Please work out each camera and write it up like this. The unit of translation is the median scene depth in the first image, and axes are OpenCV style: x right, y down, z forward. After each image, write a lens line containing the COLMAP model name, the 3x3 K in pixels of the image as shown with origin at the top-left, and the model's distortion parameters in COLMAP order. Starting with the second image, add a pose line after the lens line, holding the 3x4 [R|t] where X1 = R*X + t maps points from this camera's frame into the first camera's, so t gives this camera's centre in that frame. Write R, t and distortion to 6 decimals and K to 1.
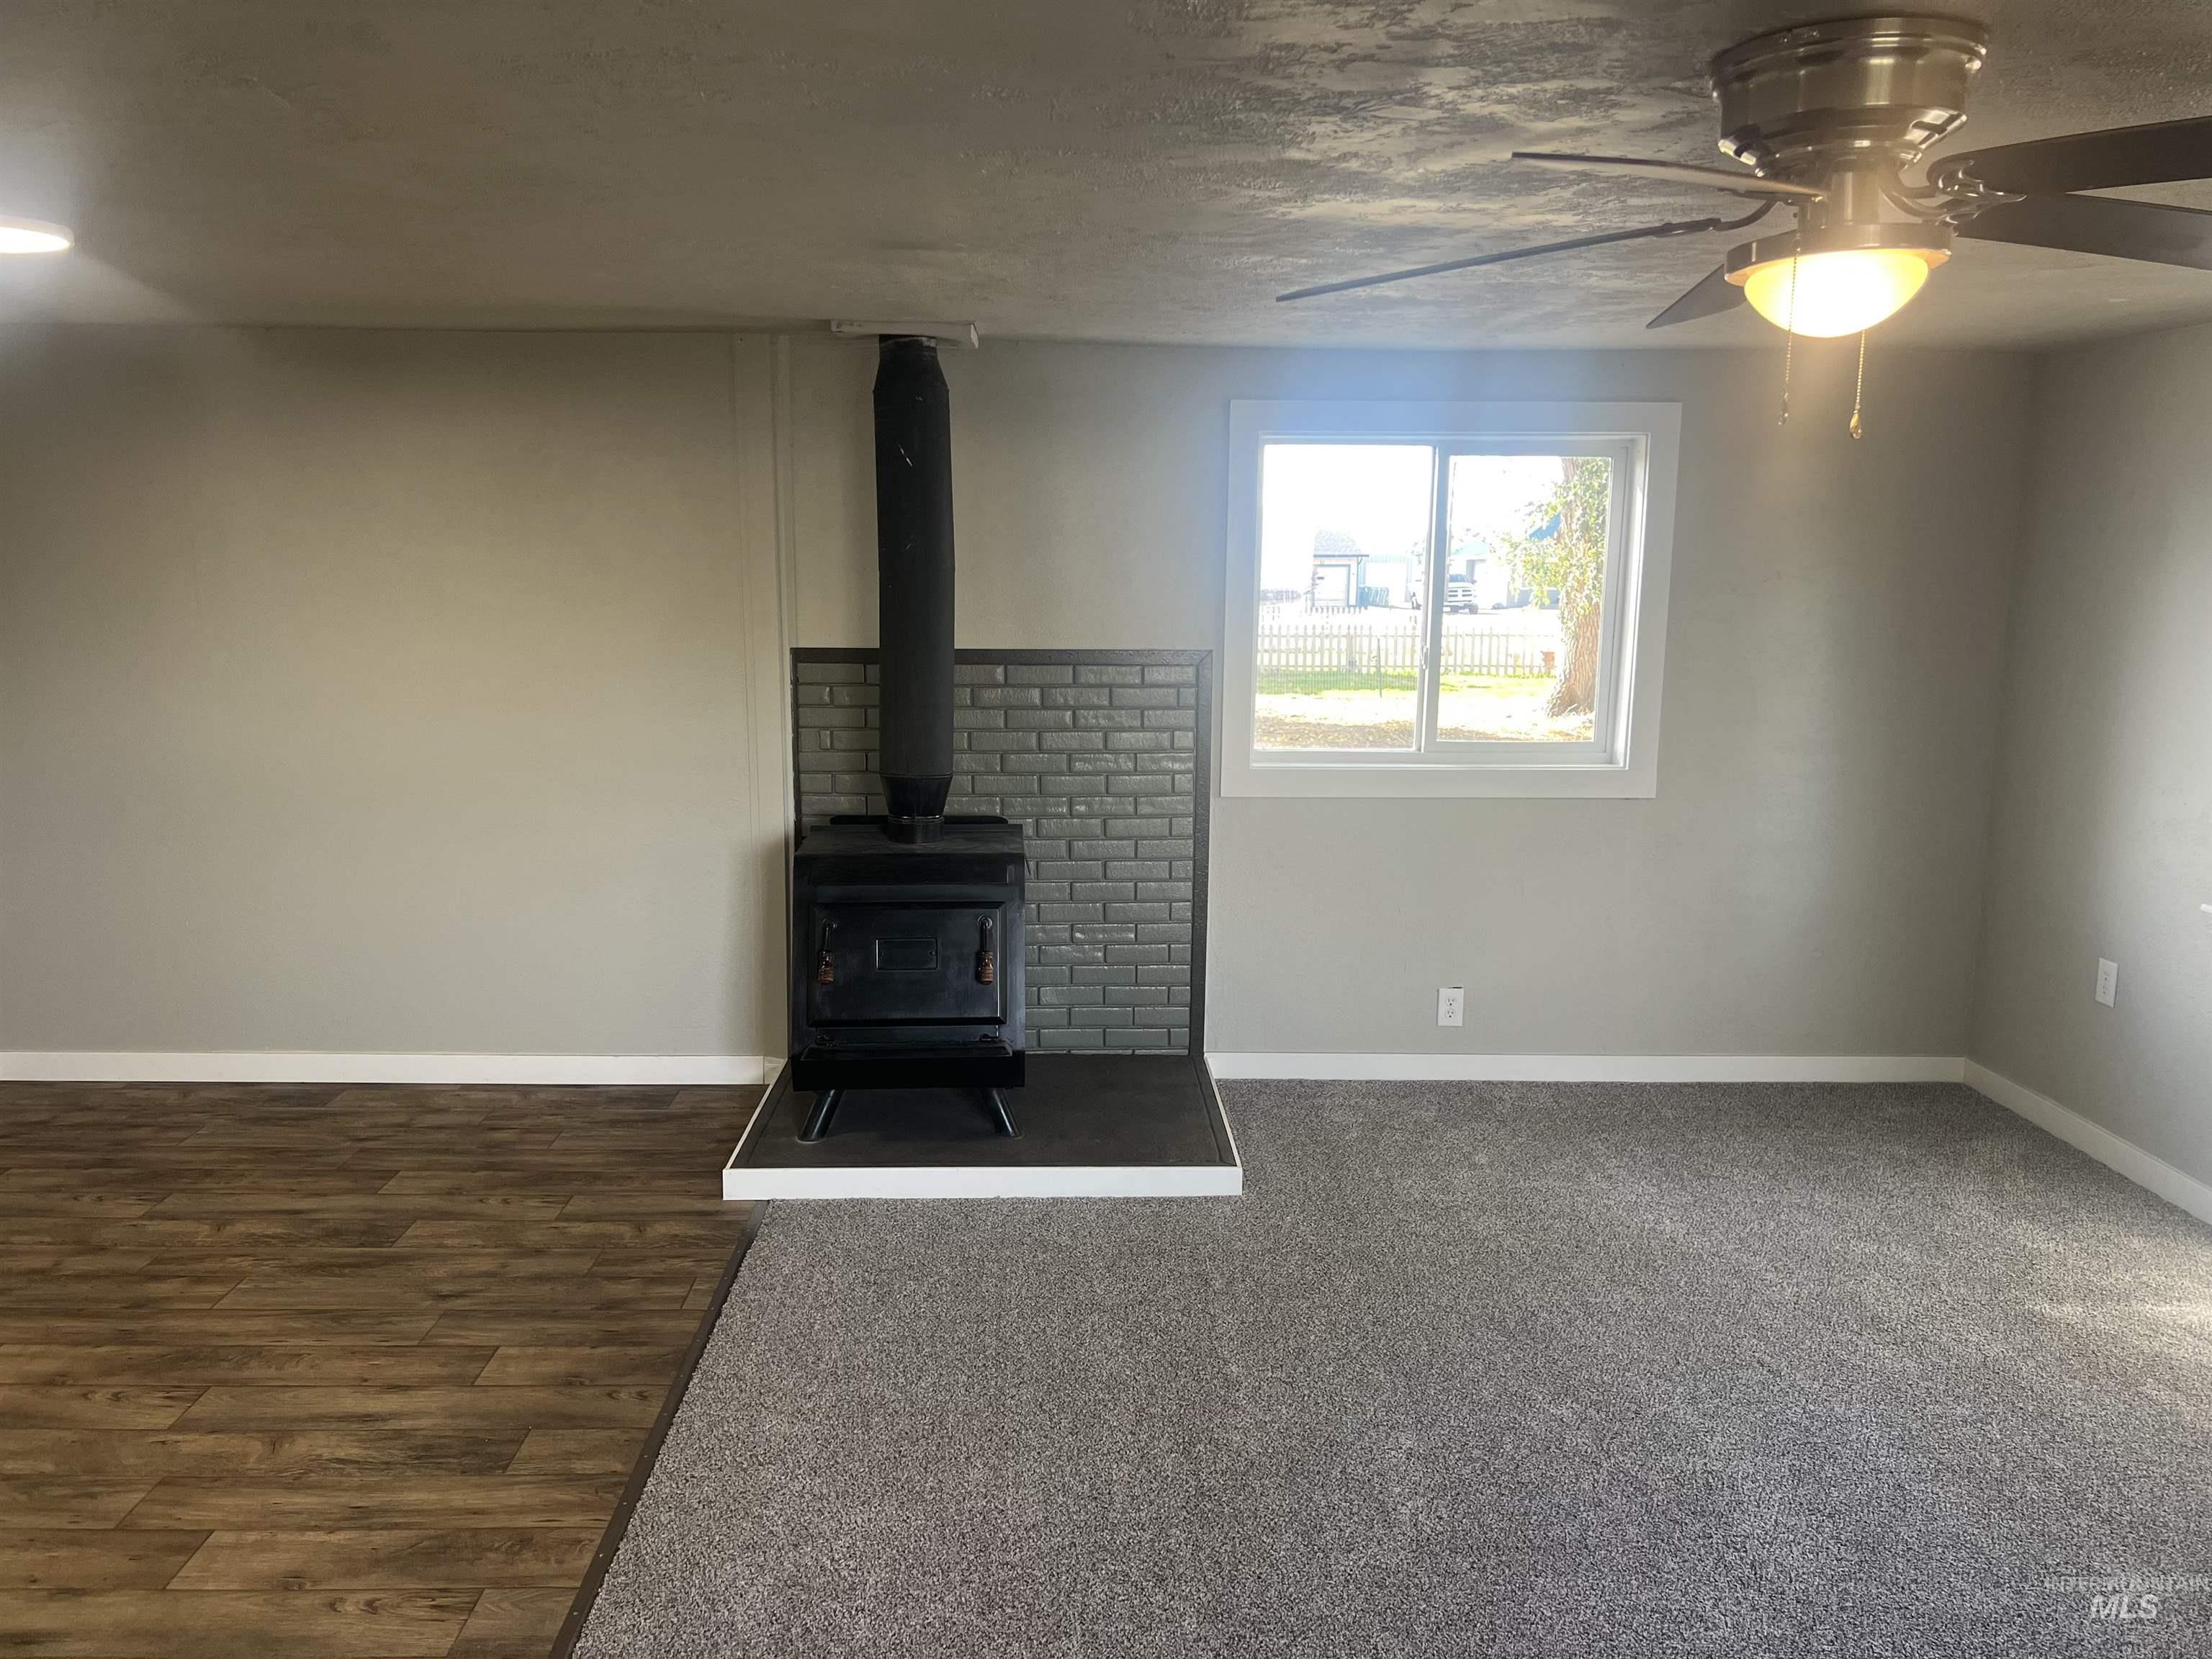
lens RADIAL K [[1655.5, 0, 1106.8], [0, 1655.5, 768.4], [0, 0, 1]] dist [-0.002376, -0.002671]
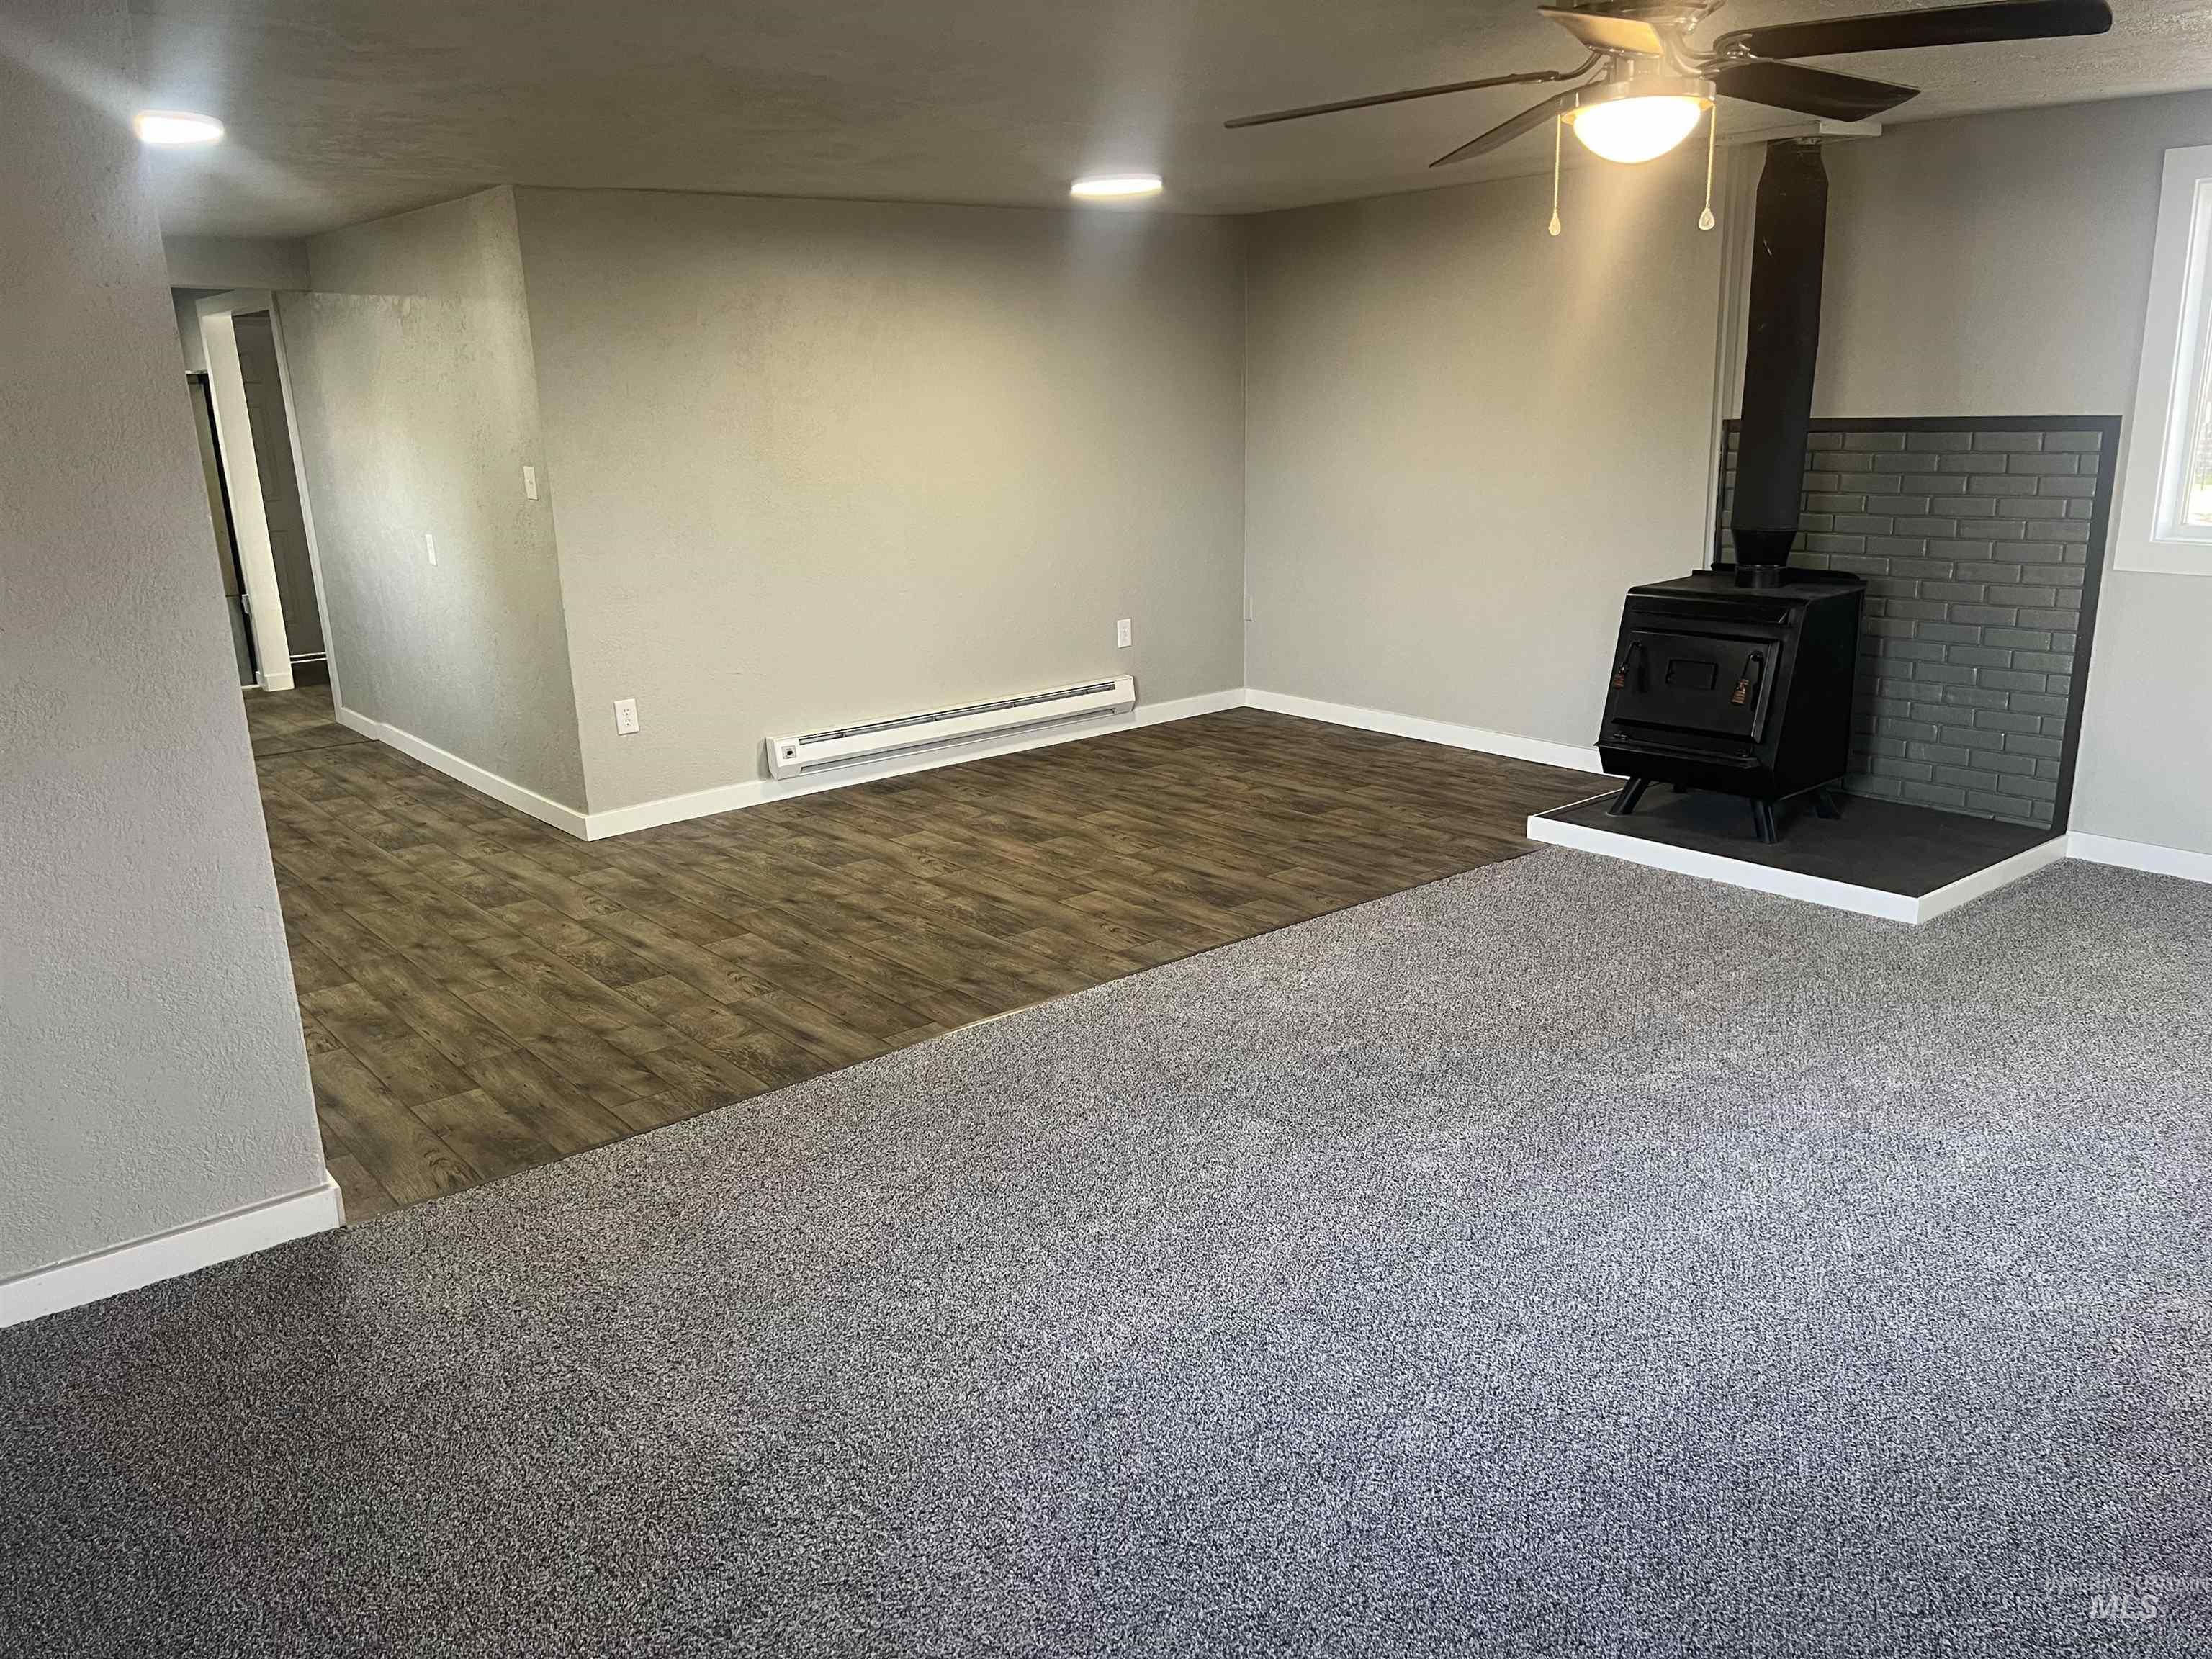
lens RADIAL K [[1681.2, 0, 1106.0], [0, 1681.2, 829.5], [0, 0, 1]] dist [0.071098, -0.073127]
pose [[0.595128, 0.180757, -0.783039, 0.655136], [-0.061965, 0.981797, 0.179544, 0.028148], [0.801239, -0.058331, 0.595495, -0.097821]]
